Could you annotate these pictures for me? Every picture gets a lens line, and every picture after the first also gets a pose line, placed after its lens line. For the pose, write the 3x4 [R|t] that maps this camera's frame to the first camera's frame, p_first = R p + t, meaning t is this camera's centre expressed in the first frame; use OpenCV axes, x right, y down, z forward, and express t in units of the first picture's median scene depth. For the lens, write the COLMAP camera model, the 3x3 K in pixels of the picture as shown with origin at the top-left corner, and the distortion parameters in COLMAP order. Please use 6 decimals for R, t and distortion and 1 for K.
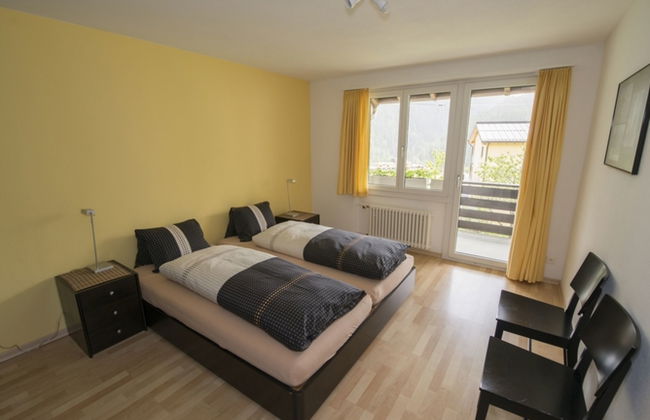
lens RADIAL K [[299.6, 0, 324.1], [0, 299.6, 209.6], [0, 0, 1]] dist [-0.013899, -0.000815]
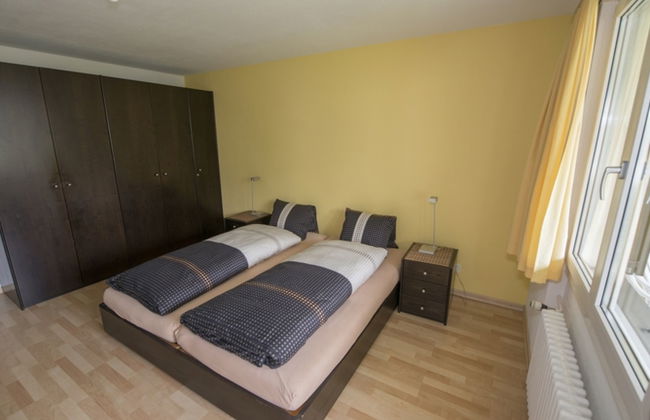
lens RADIAL K [[299.6, 0, 324.5], [0, 299.6, 207.3], [0, 0, 1]] dist [-0.013899, -0.000815]
pose [[0.060336, 0.246001, -0.967390, 0.692220], [-0.227215, 0.947098, 0.226669, -0.238661], [0.971974, 0.206129, 0.113040, 0.959404]]
